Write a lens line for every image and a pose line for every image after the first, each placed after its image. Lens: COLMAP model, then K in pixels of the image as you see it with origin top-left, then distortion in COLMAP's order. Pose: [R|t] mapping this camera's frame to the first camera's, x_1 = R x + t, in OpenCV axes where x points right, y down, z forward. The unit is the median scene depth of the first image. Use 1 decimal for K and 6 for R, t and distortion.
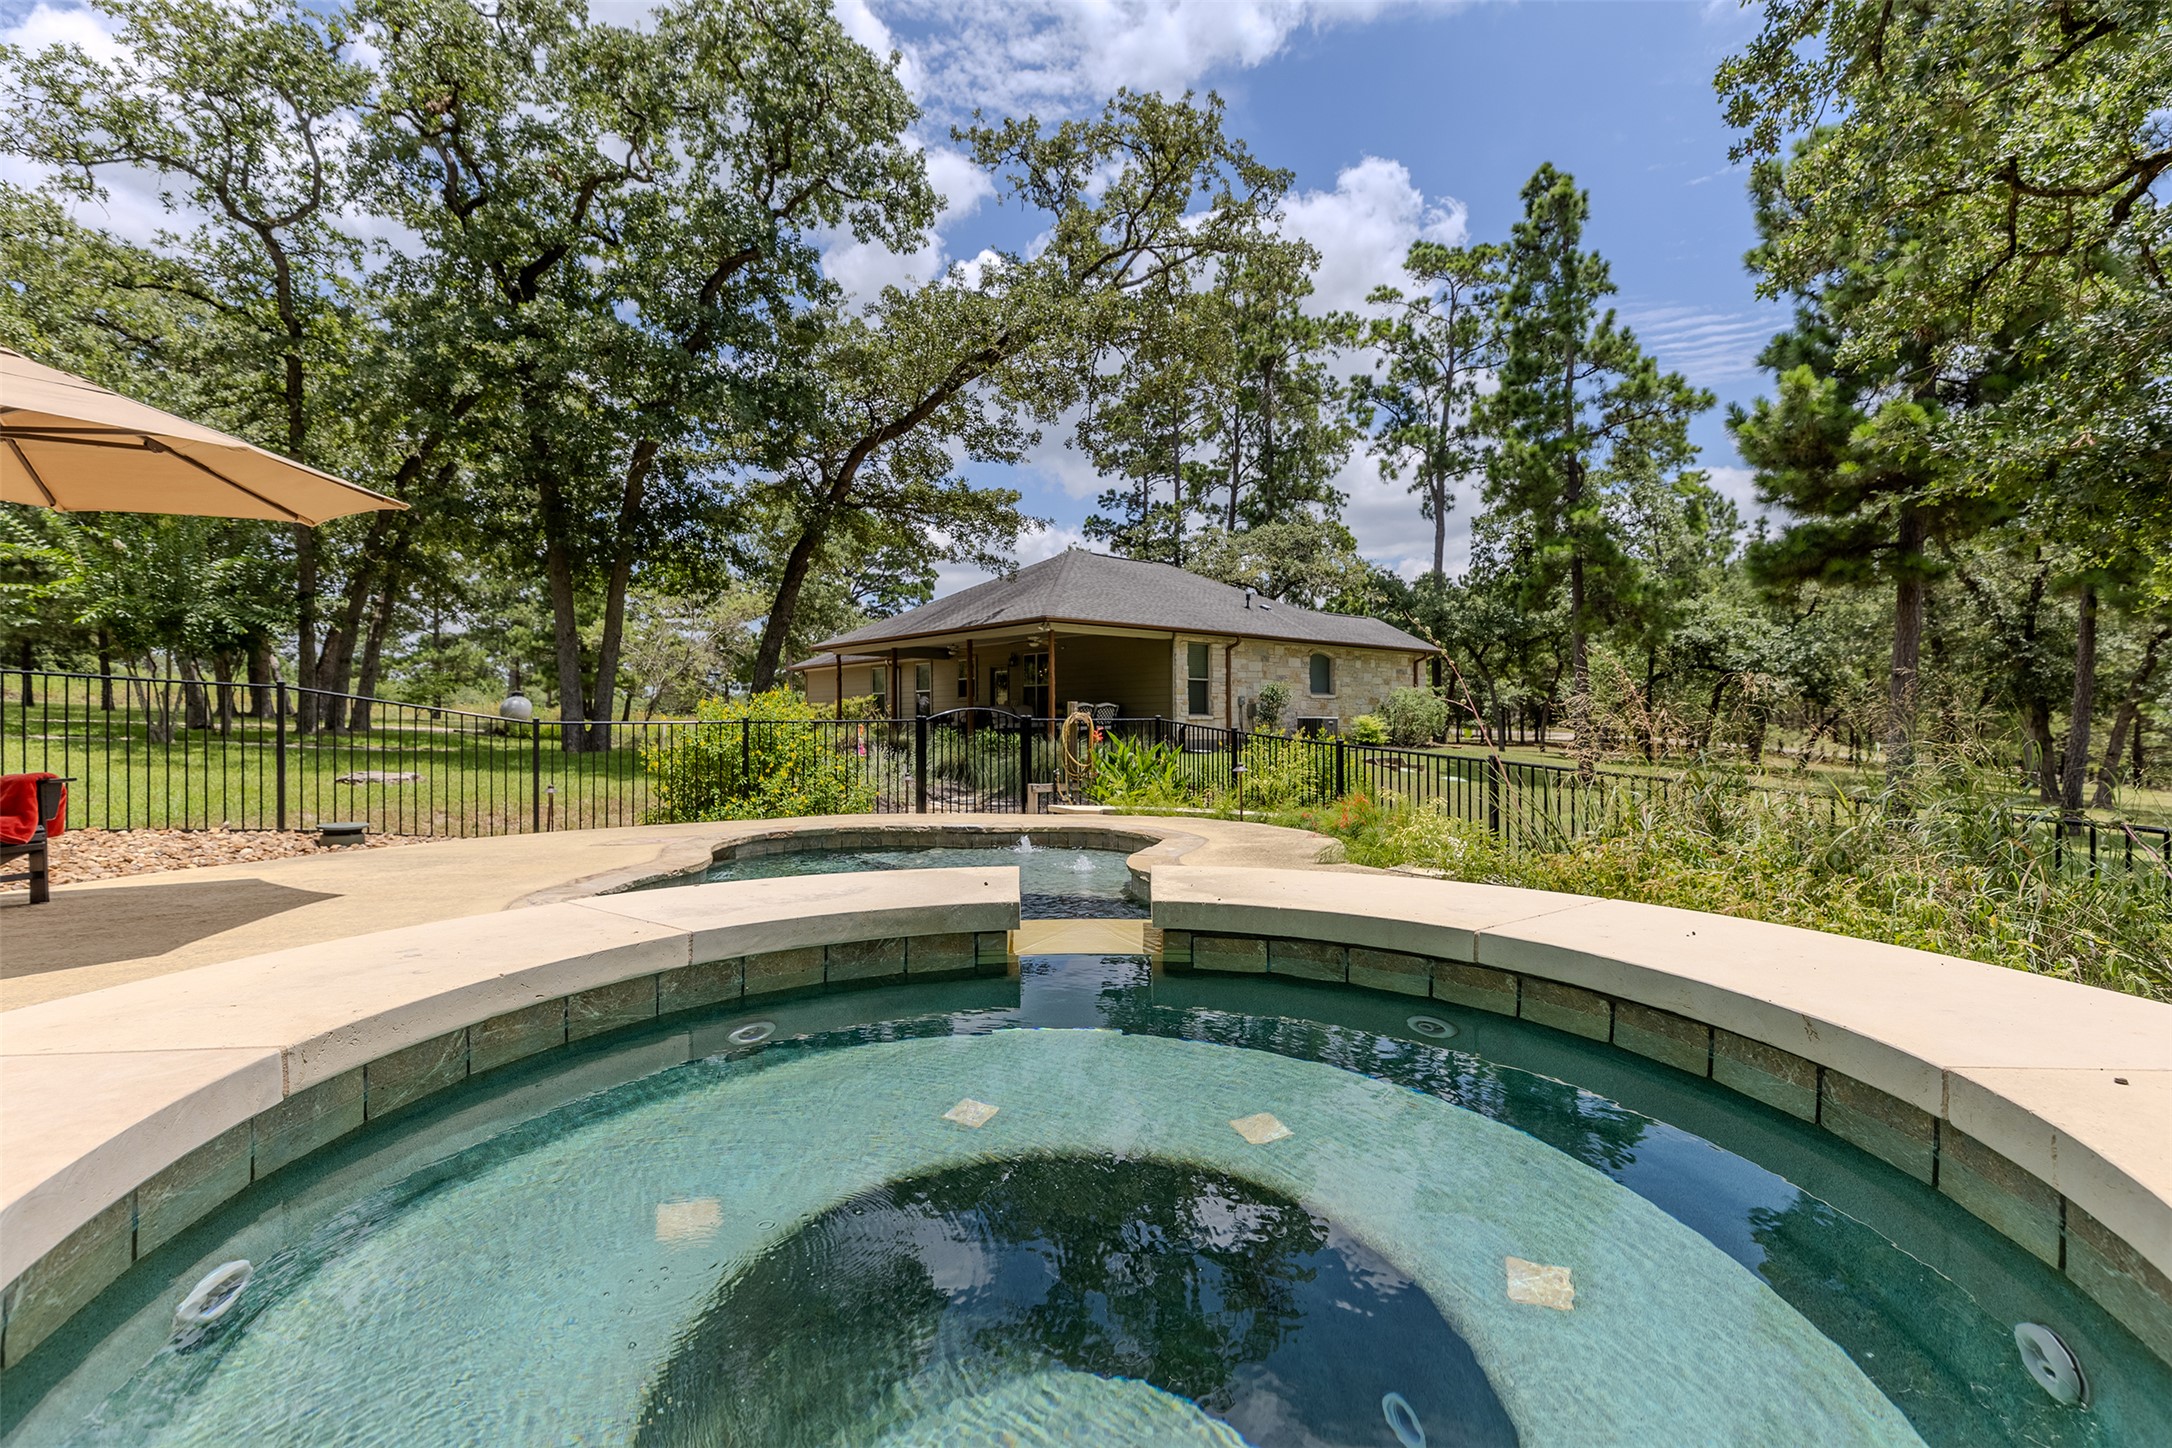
lens RADIAL K [[972.8, 0, 1086.0], [0, 972.8, 724.0], [0, 0, 1]] dist [0.010620, -0.000225]
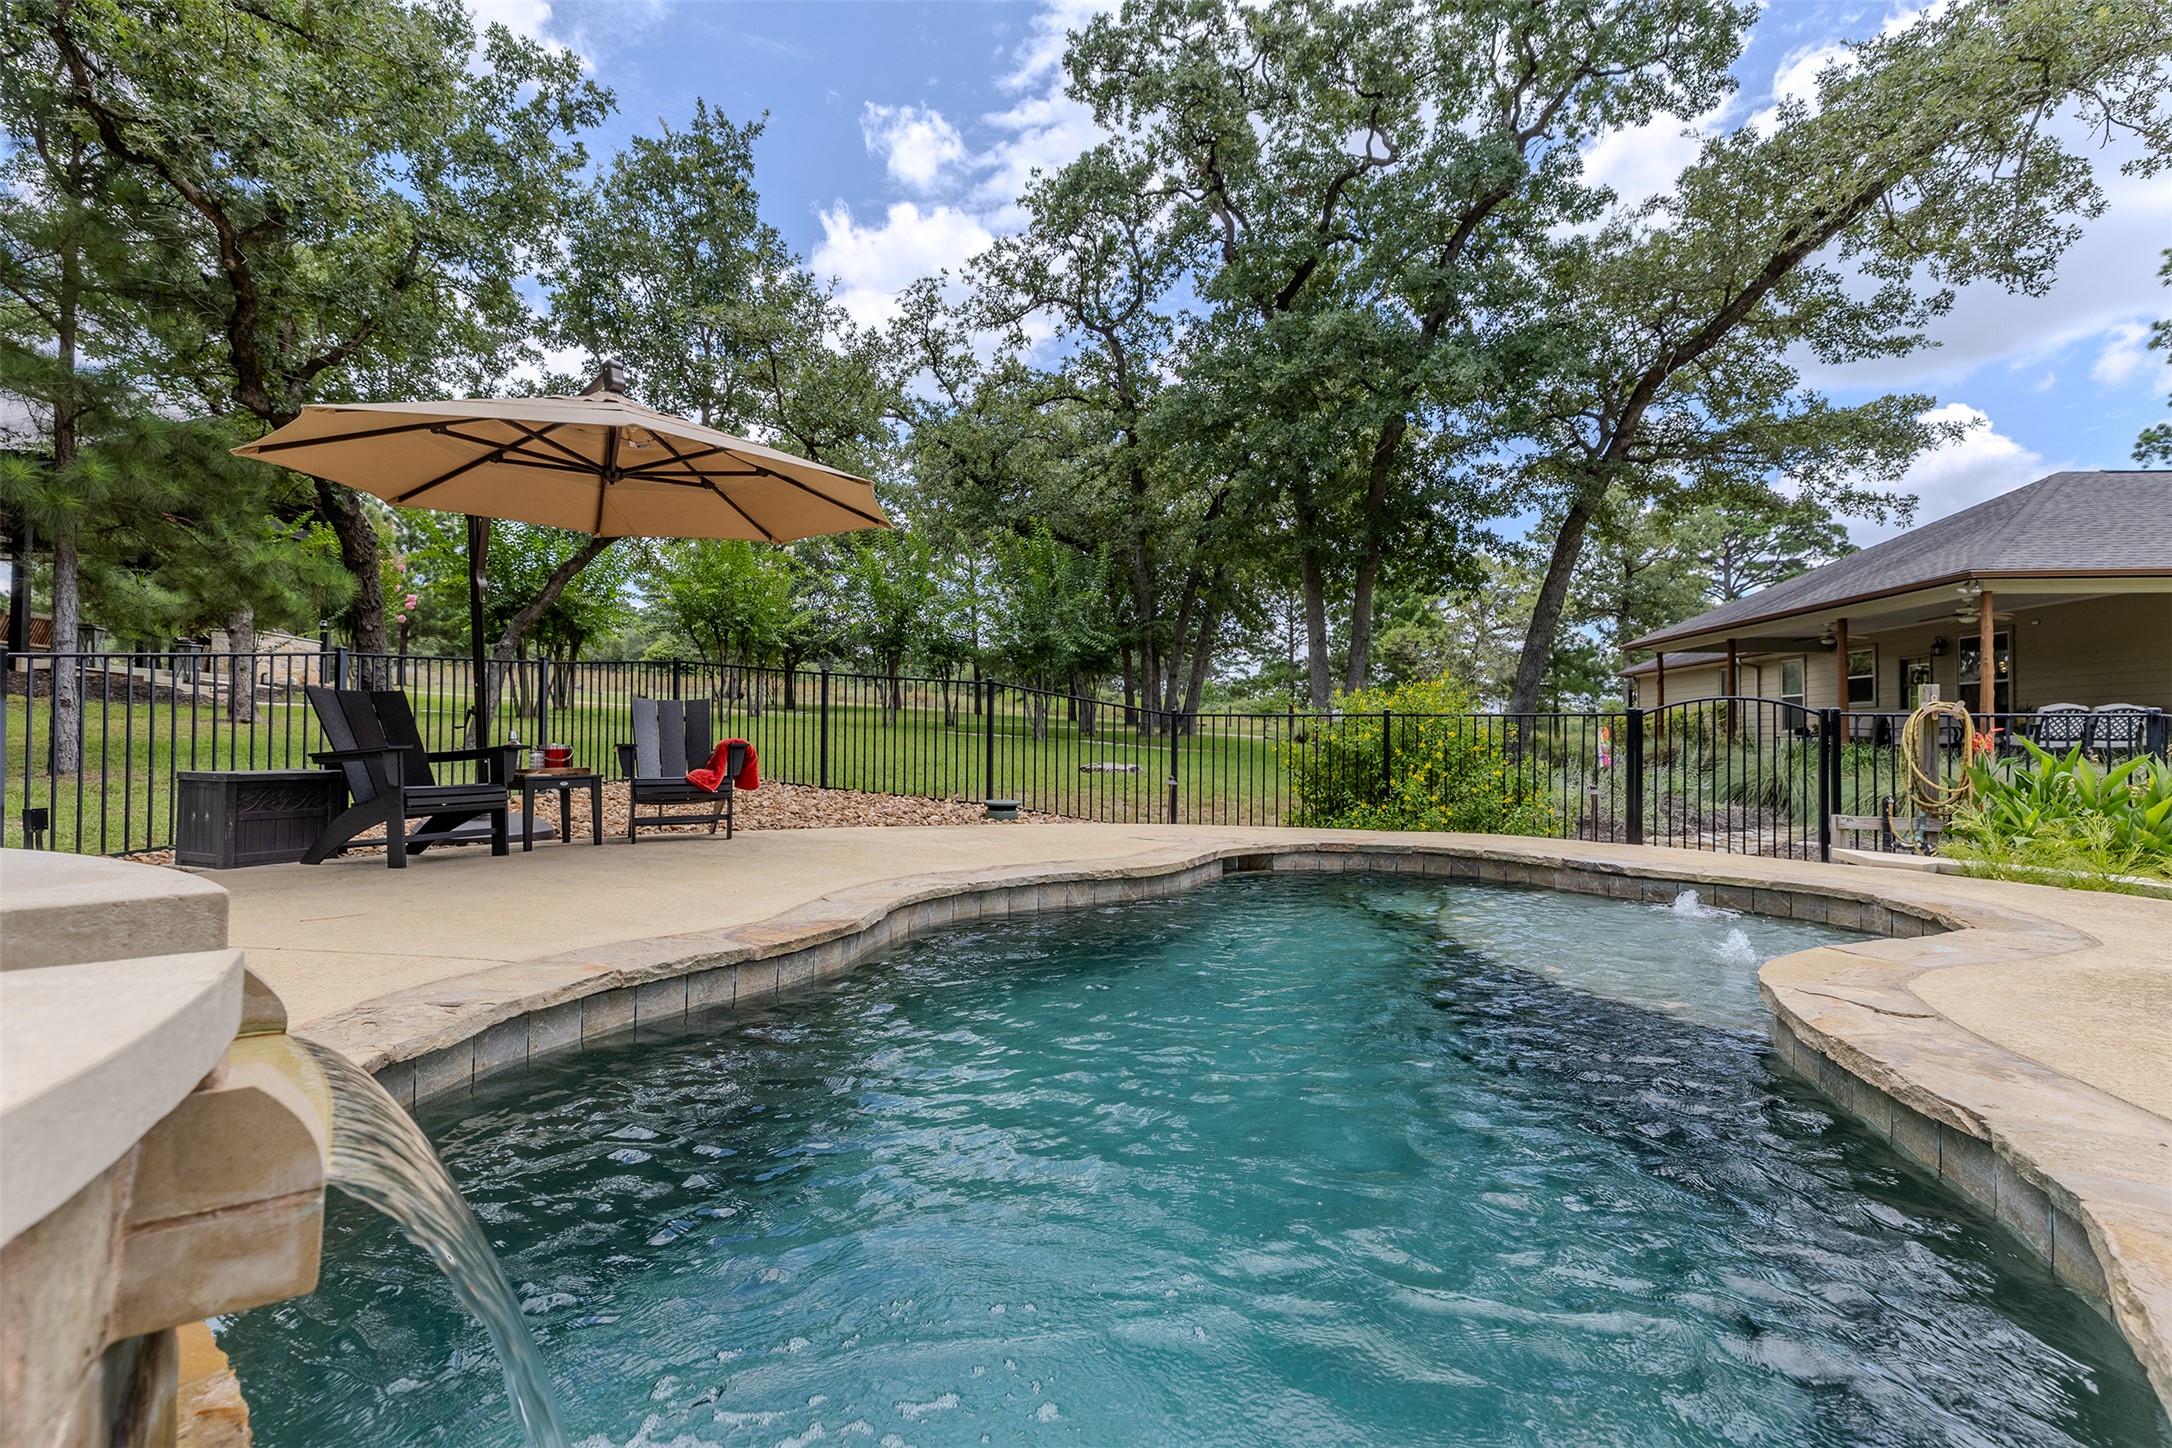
lens RADIAL K [[972.8, 0, 1086.0], [0, 972.8, 724.0], [0, 0, 1]] dist [0.010620, -0.000225]
pose [[0.672862, 0.001201, -0.739767, 0.060373], [-0.014183, 0.999836, -0.011277, 0.011366], [0.739632, 0.018080, 0.672768, 0.141498]]
